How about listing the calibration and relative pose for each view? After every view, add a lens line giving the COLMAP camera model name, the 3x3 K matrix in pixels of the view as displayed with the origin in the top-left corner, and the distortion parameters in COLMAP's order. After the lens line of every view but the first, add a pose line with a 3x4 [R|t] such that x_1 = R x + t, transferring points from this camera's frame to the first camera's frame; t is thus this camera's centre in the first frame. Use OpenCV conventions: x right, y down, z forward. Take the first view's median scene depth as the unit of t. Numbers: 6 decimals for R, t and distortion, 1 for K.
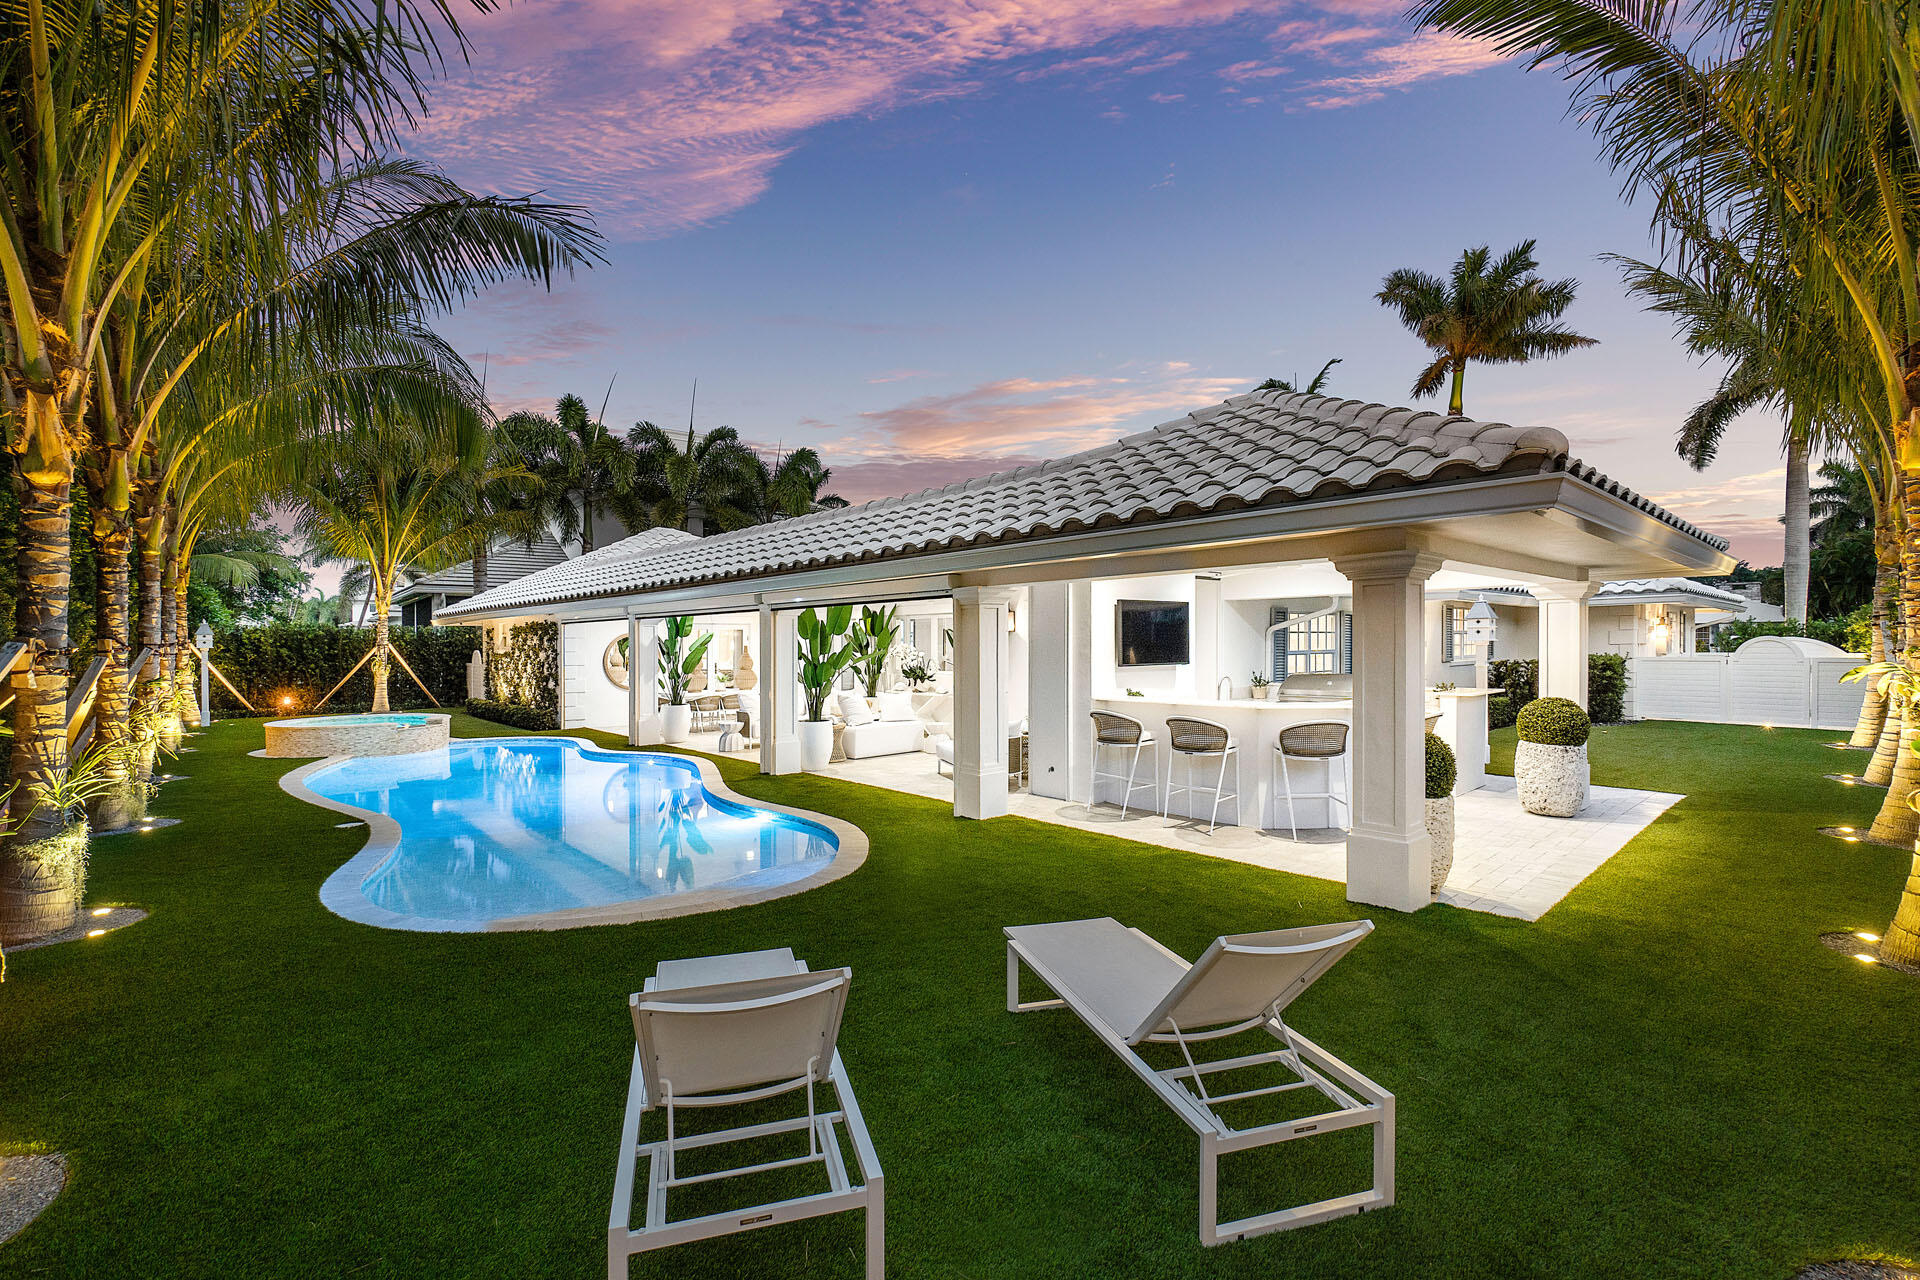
lens RADIAL K [[856.3, 0, 960.0], [0, 856.3, 640.0], [0, 0, 1]] dist [-0.001806, -0.000496]
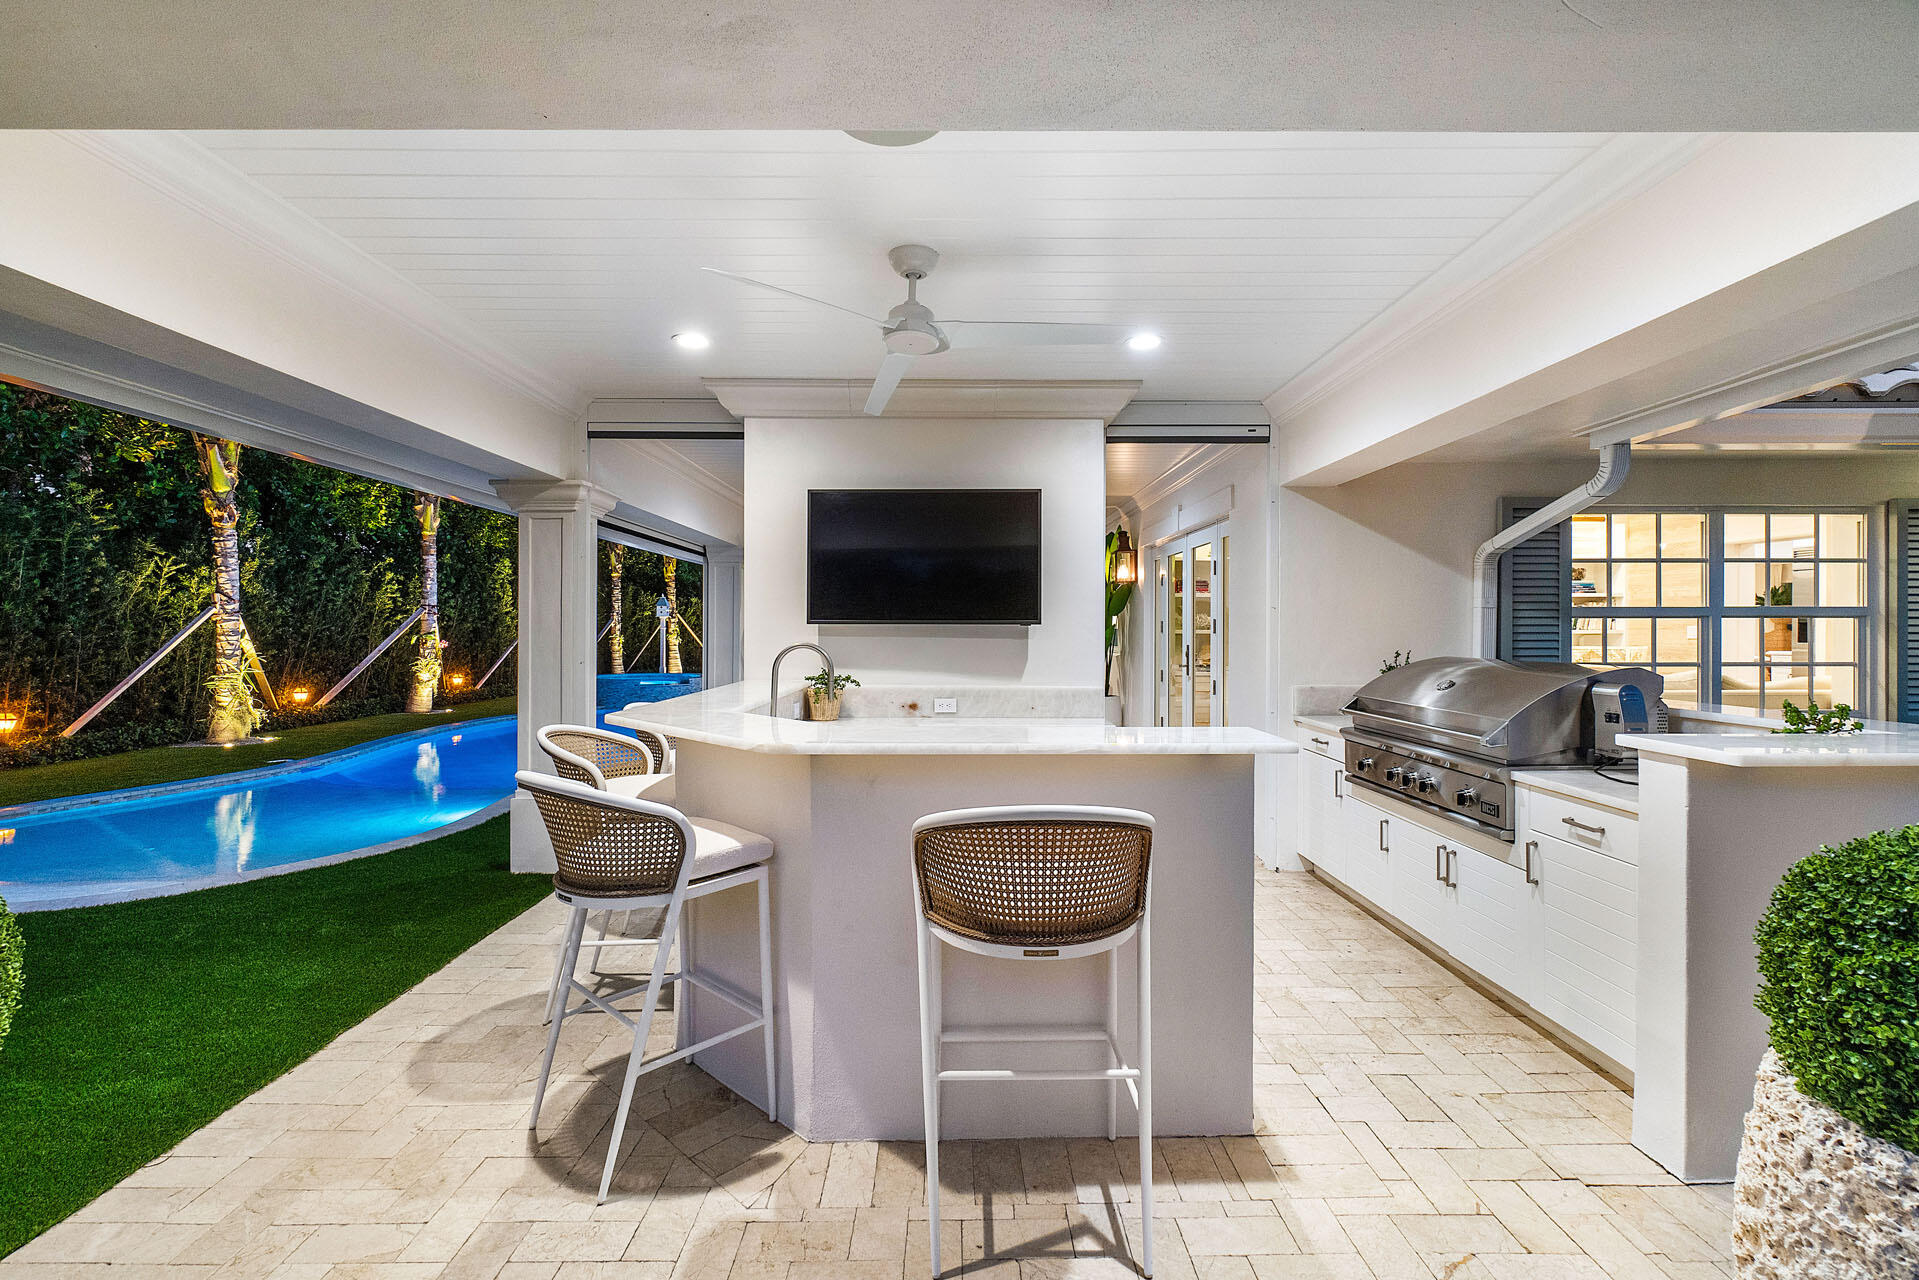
lens RADIAL K [[869.5, 0, 960.7], [0, 869.5, 623.0], [0, 0, 1]] dist [-0.002874, -0.000984]
pose [[0.742744, 0.006165, -0.669547, 0.451470], [-0.005993, 0.999979, 0.002559, 0.021885], [0.669548, 0.002111, 0.742766, 0.520921]]
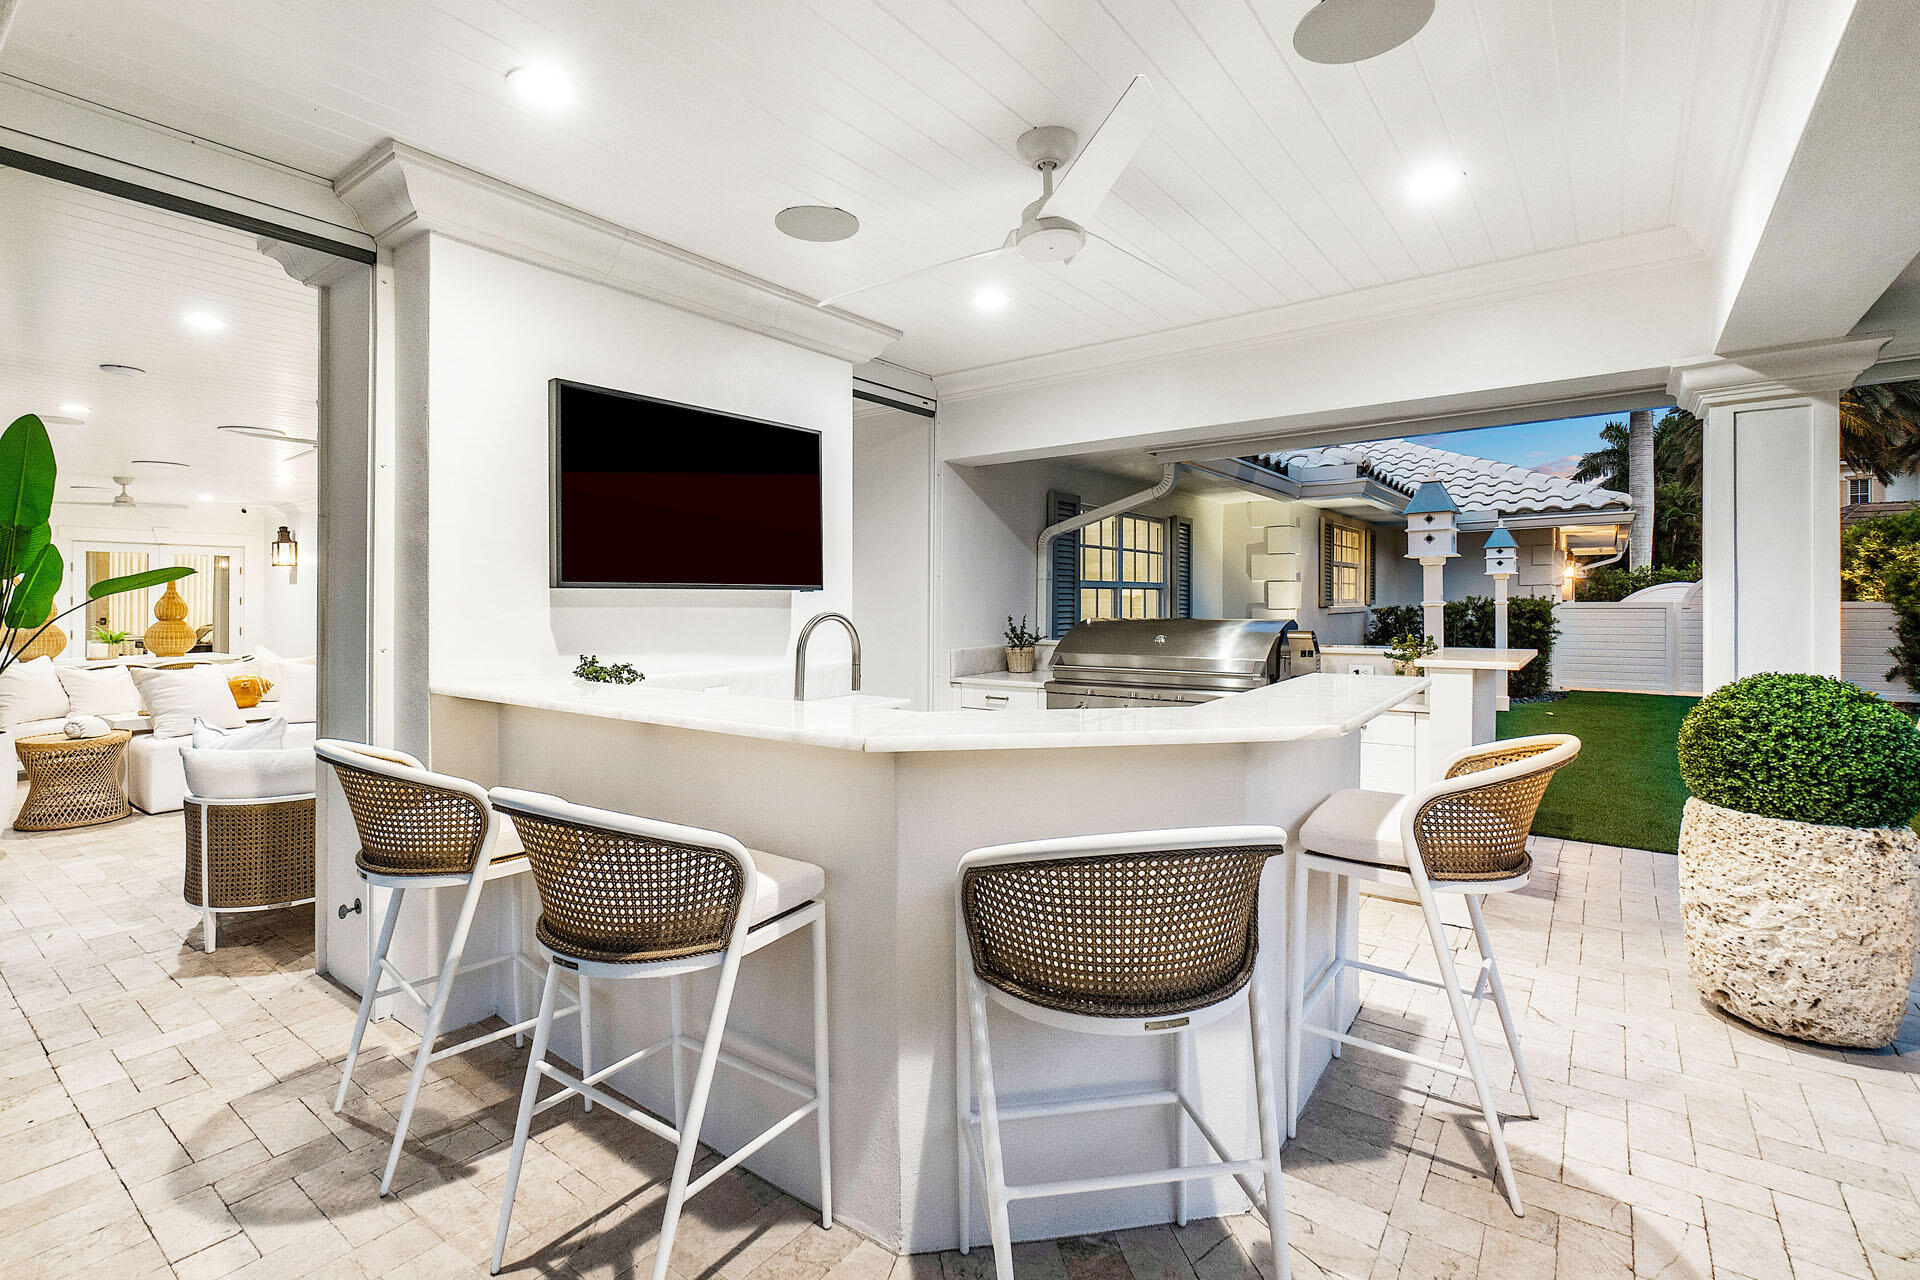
lens RADIAL K [[885.1, 0, 952.9], [0, 885.1, 603.7], [0, 0, 1]] dist [0.001066, -0.000413]
pose [[0.981209, 0.002779, 0.192927, 0.206205], [-0.003250, 0.999992, 0.002129, 0.027429], [-0.192920, -0.002717, 0.981211, 0.494089]]
